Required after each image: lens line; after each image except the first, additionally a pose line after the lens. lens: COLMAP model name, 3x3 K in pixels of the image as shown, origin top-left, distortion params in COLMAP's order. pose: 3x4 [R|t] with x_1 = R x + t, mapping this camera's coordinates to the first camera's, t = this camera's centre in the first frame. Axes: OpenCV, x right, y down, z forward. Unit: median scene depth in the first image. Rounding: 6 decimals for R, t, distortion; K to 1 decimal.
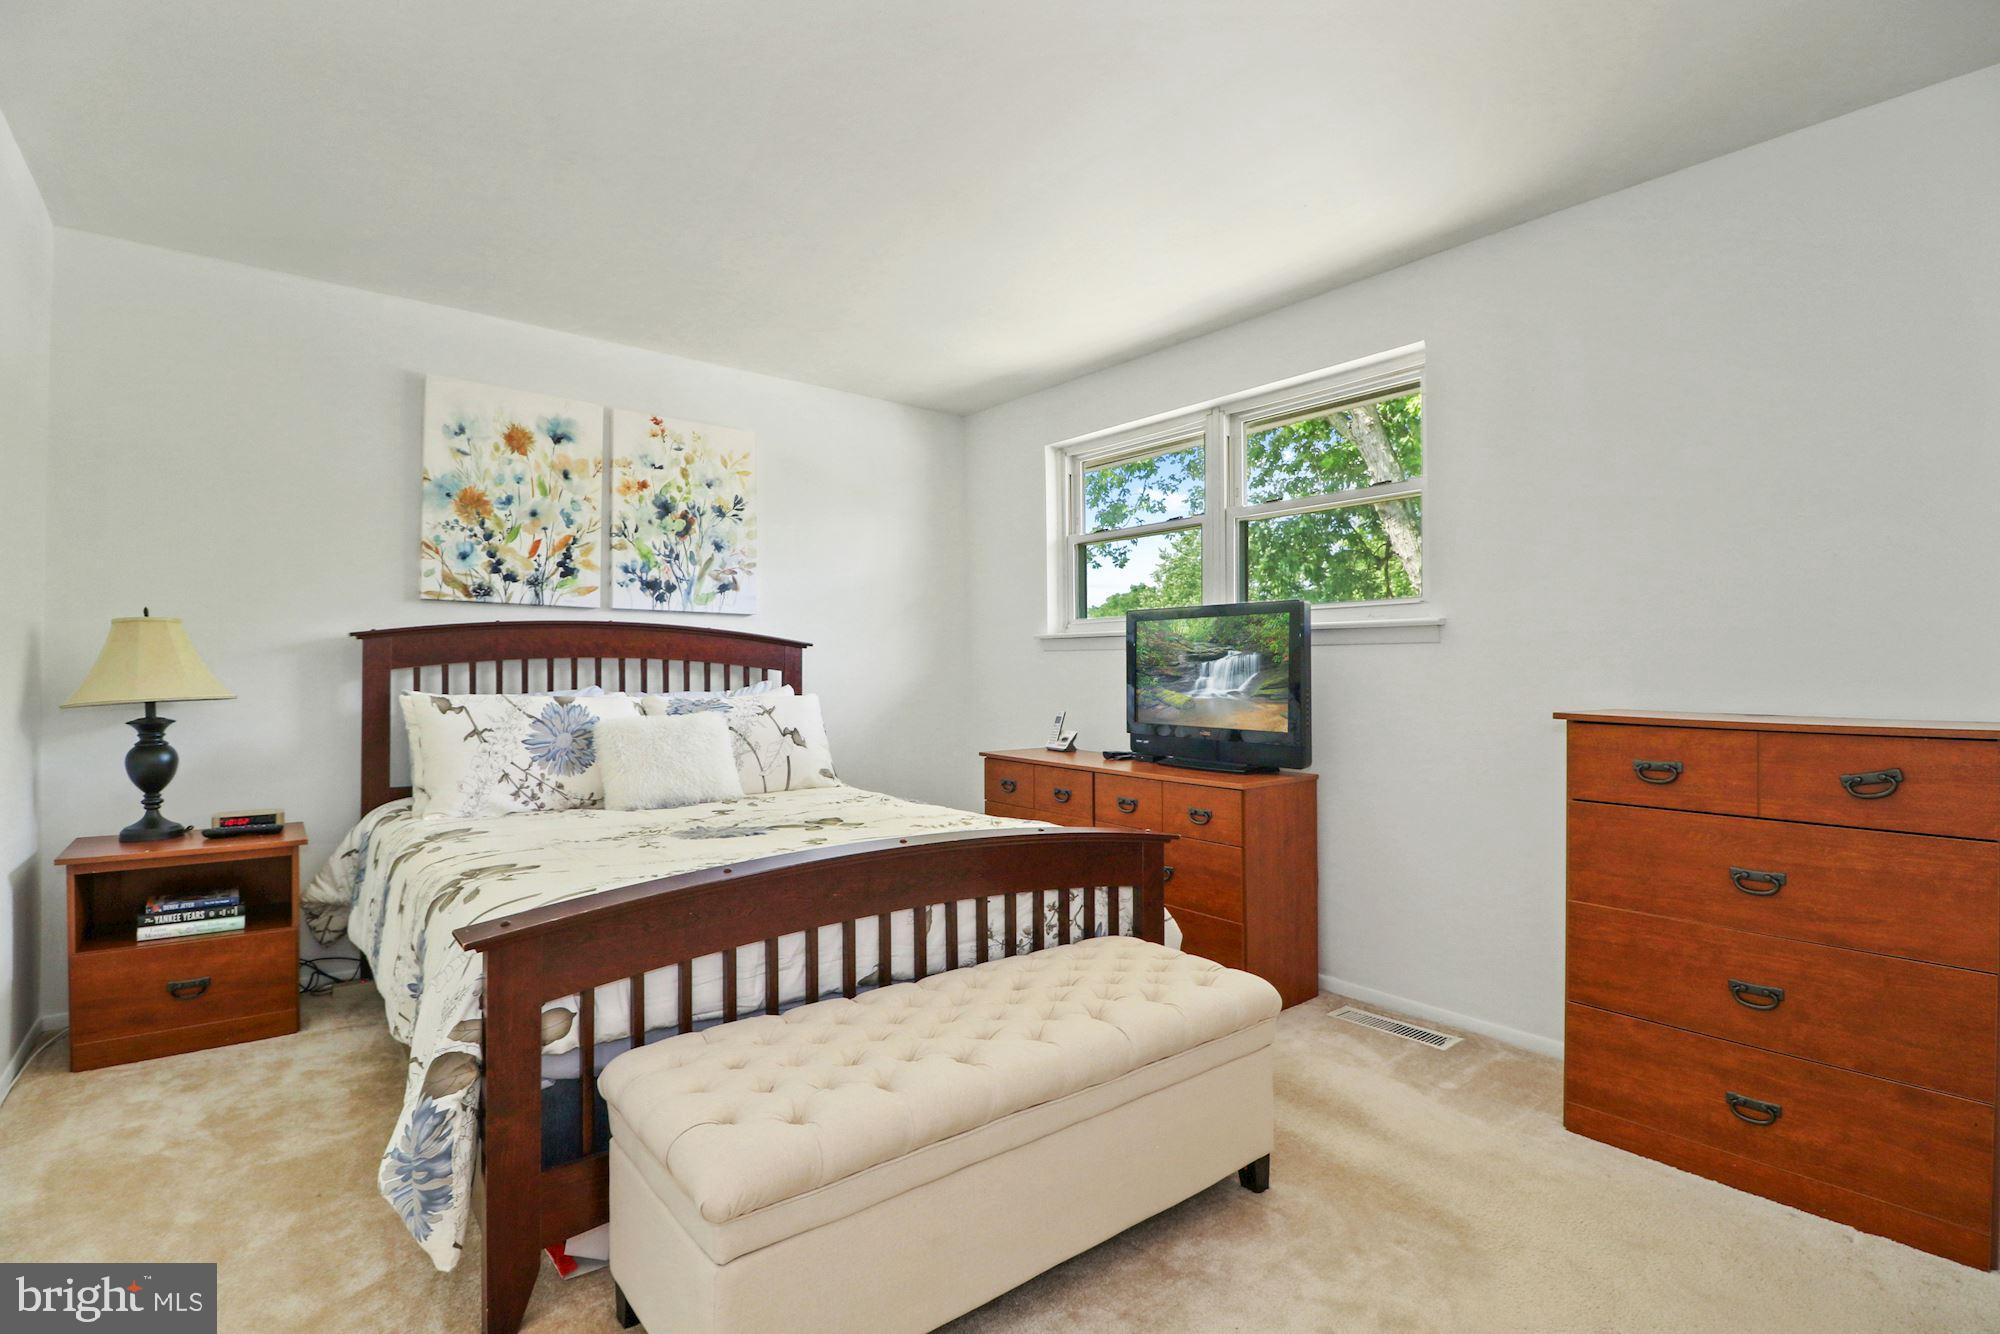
lens RADIAL K [[926.9, 0, 1000.0], [0, 926.9, 667.0], [0, 0, 1]] dist [-0.011774, -0.000943]
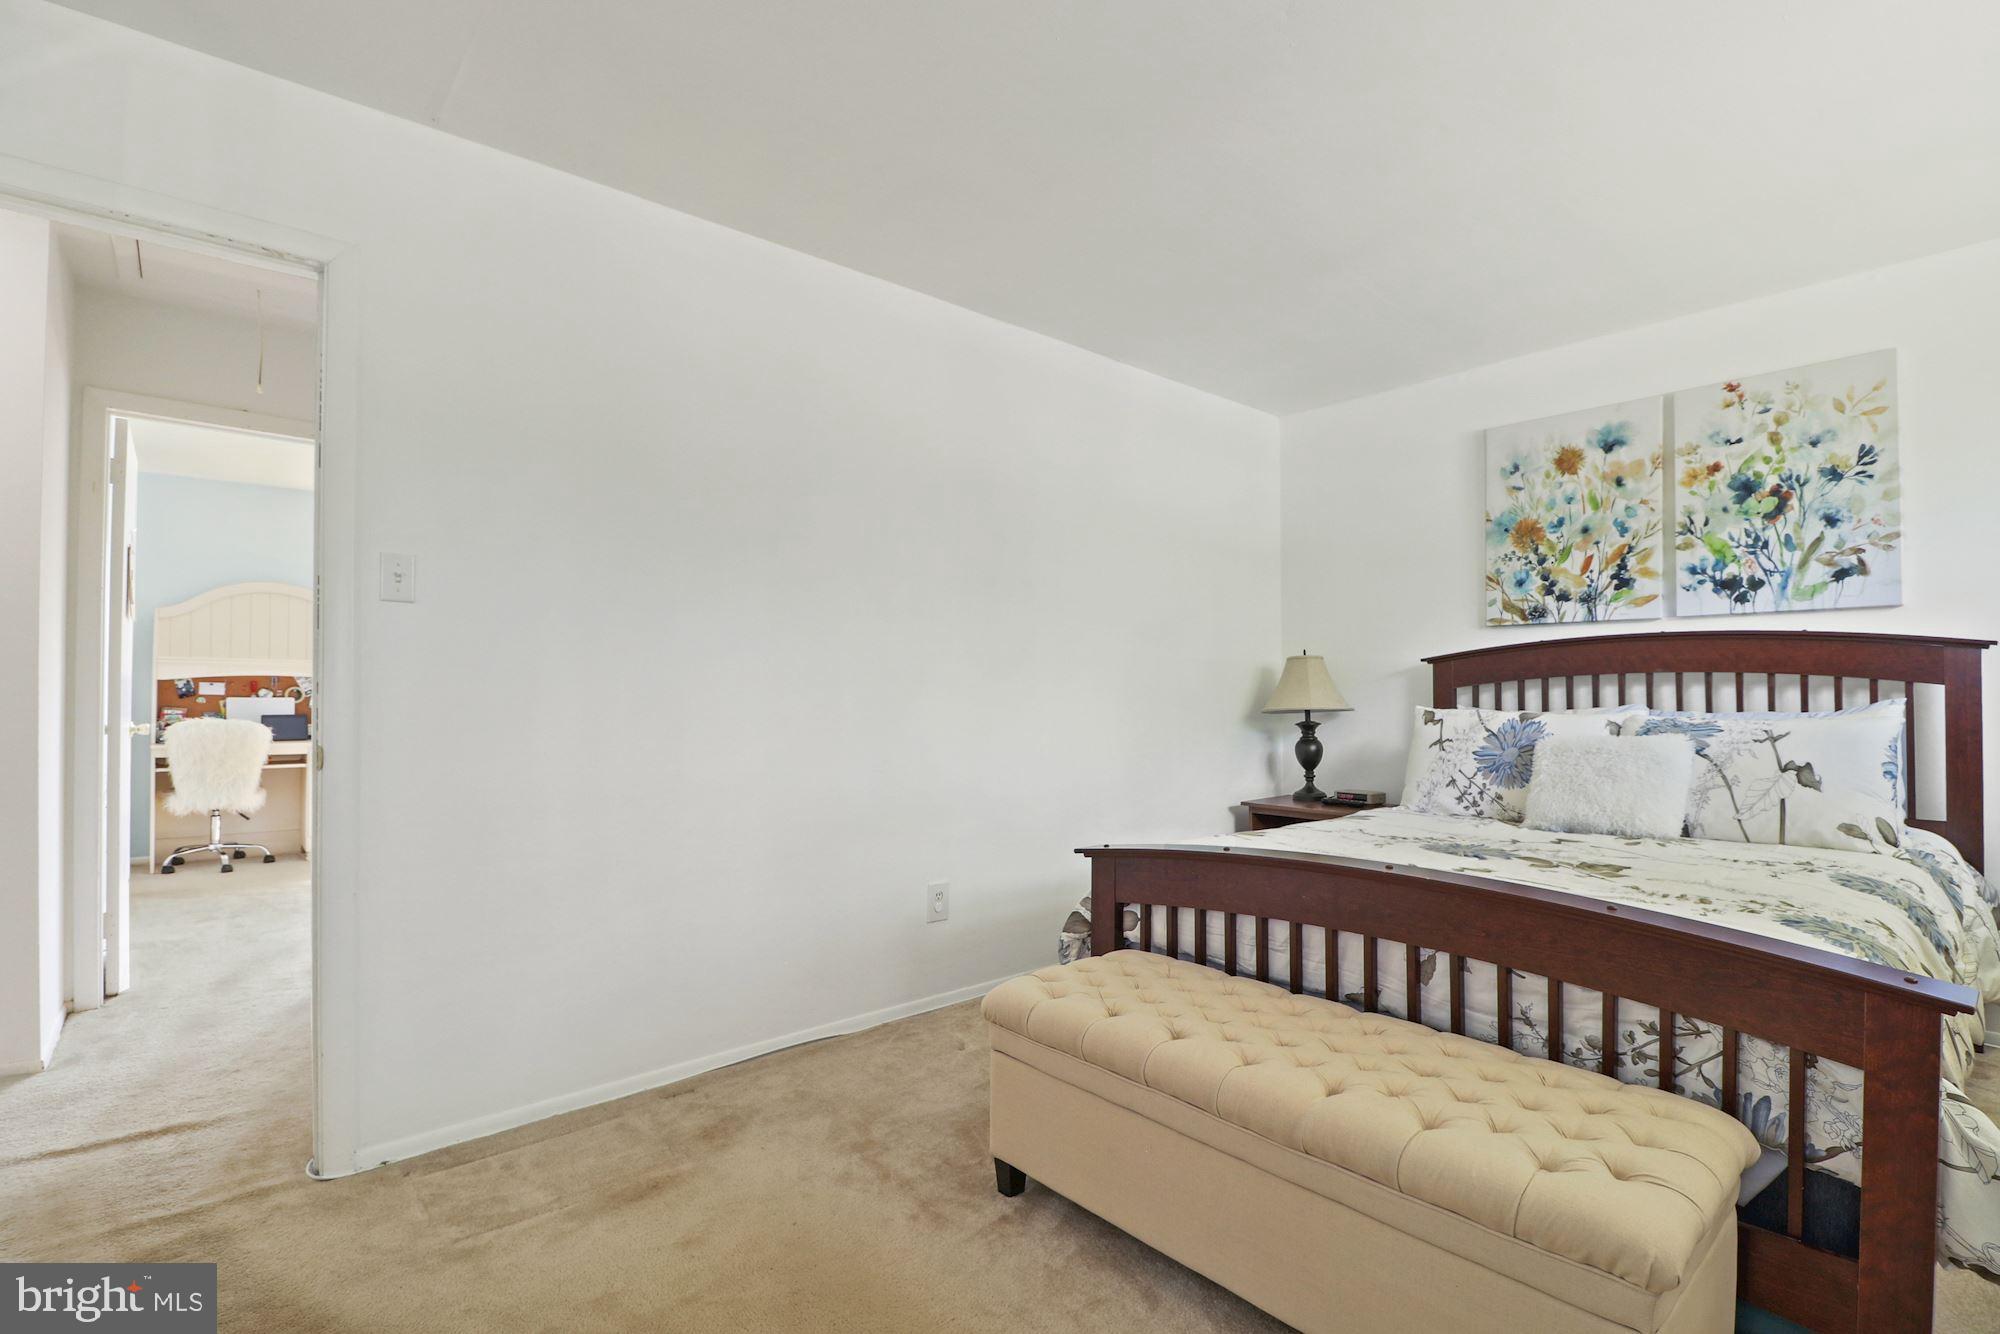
lens RADIAL K [[935.3, 0, 1001.4], [0, 935.3, 693.1], [0, 0, 1]] dist [-0.008671, -0.000752]
pose [[0.041634, -0.003578, -0.999127, 0.478445], [0.010791, 0.999937, -0.003131, 0.006296], [0.999075, -0.010651, 0.041670, 0.330876]]
